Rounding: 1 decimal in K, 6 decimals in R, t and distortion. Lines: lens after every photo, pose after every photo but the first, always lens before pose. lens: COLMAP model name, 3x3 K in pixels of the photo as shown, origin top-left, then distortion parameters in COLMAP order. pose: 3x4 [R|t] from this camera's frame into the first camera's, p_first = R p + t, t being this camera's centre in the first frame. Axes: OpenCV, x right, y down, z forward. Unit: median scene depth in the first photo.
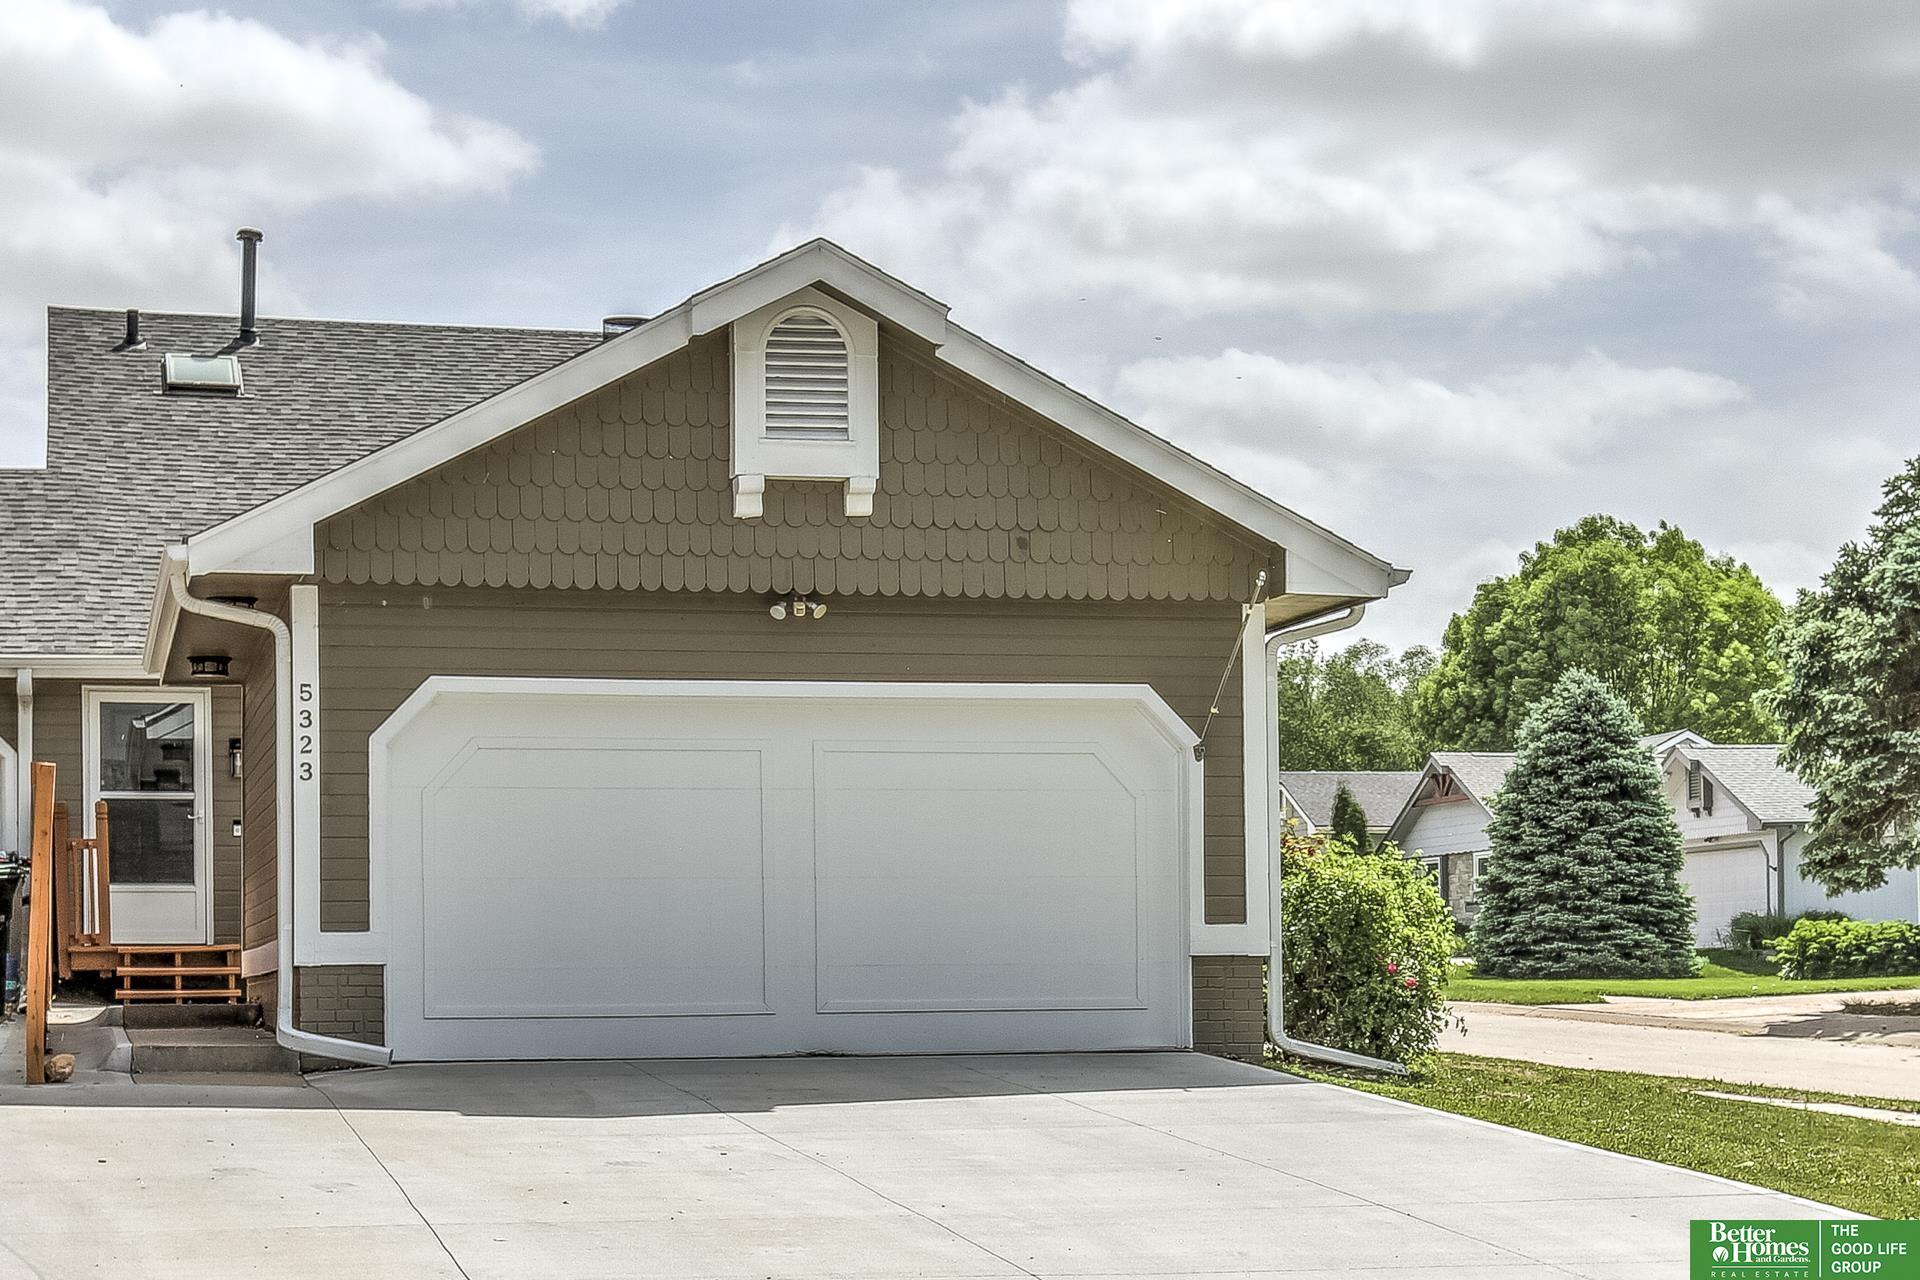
lens RADIAL K [[3822.6, 0, 960.2], [0, 3822.6, 648.3], [0, 0, 1]] dist [-0.053930, 0.000000]
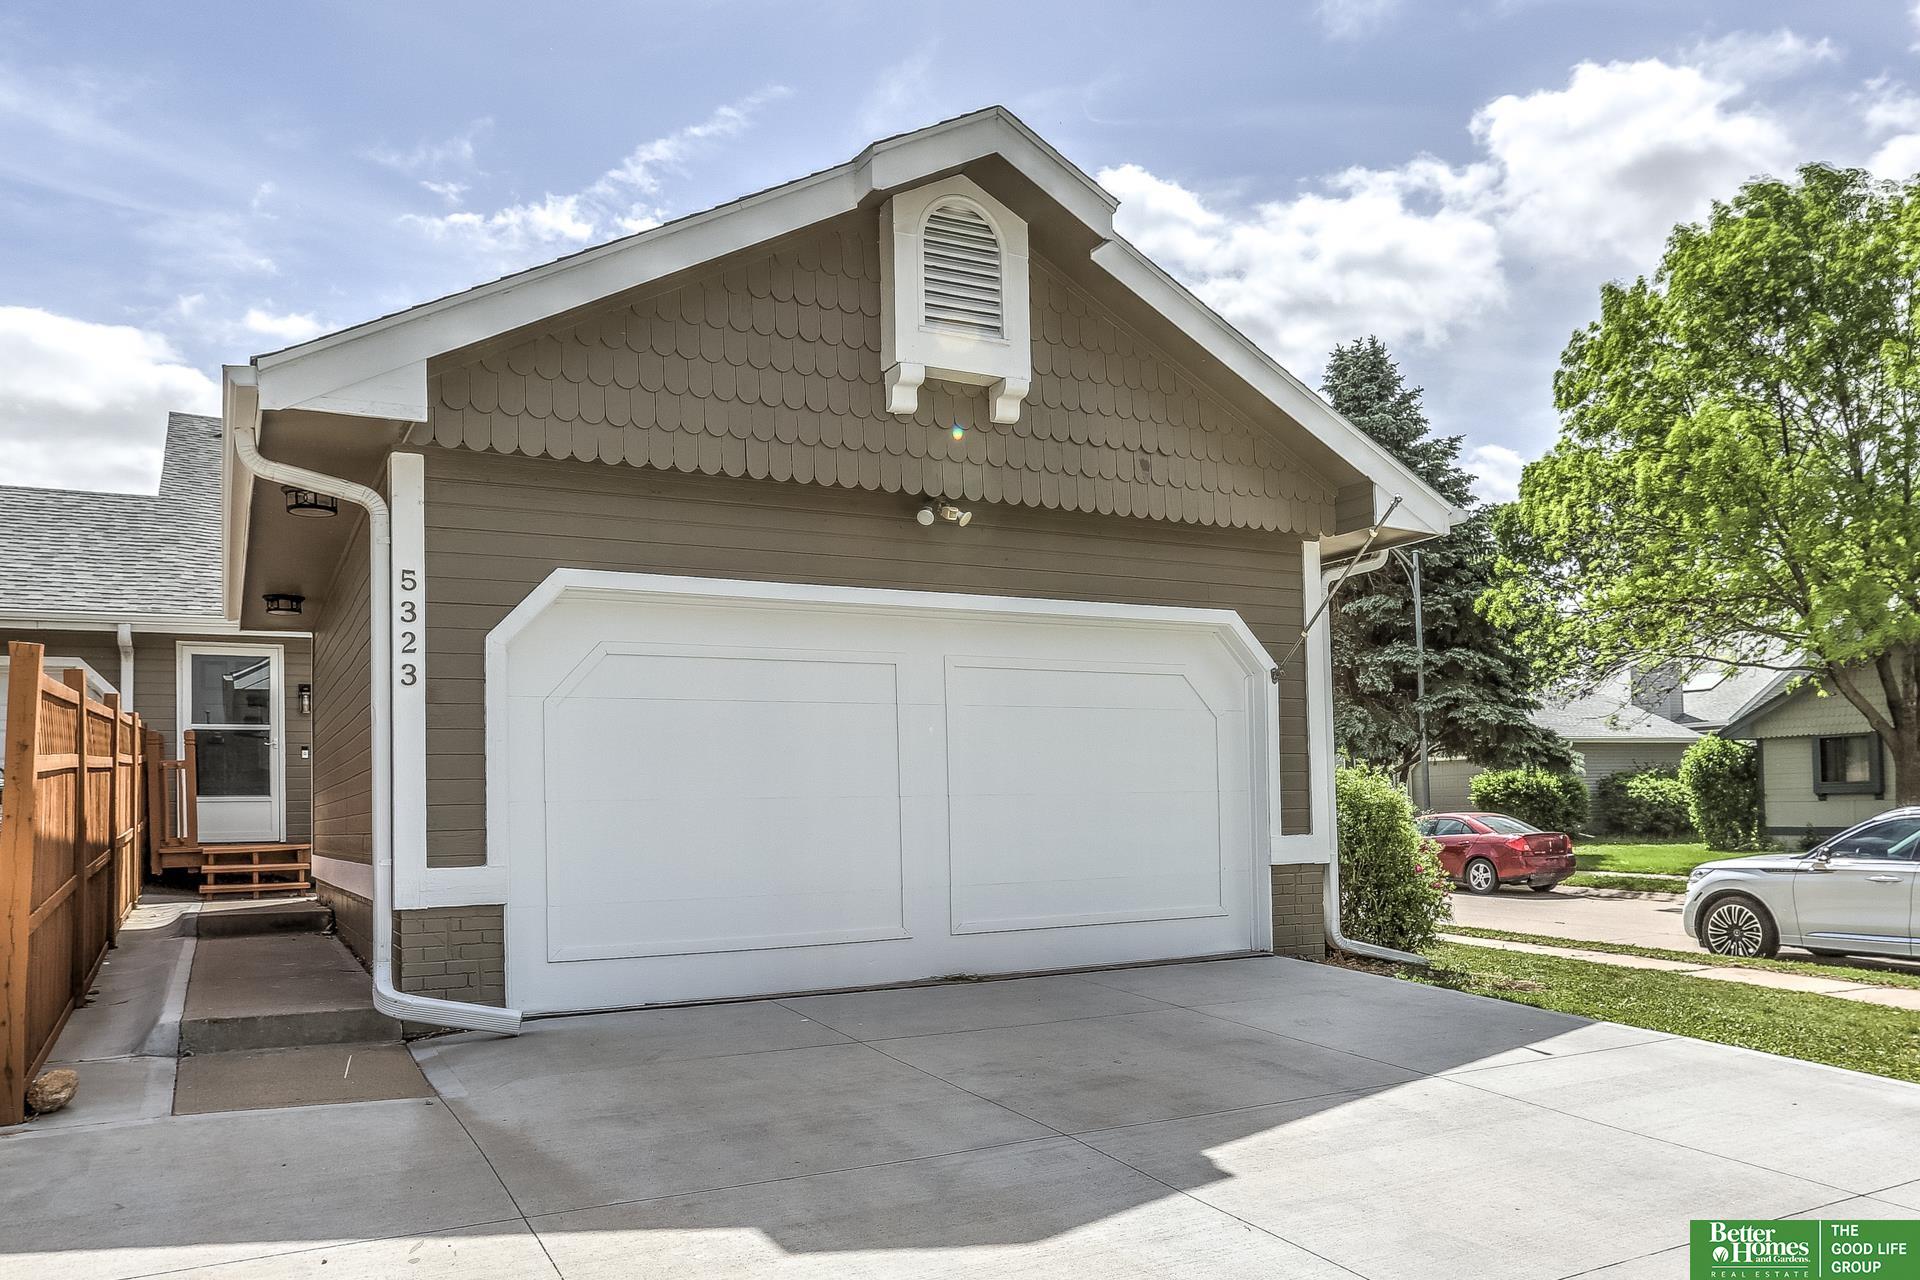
lens RADIAL K [[1331.3, 0, 876.9], [0, 1331.3, 724.6], [0, 0, 1]] dist [-0.035903, 0.007053]
pose [[0.973802, 0.004725, 0.227351, -0.134105], [-0.009268, 0.999778, 0.018917, 0.035769], [-0.227211, -0.020528, 0.973629, 0.677613]]
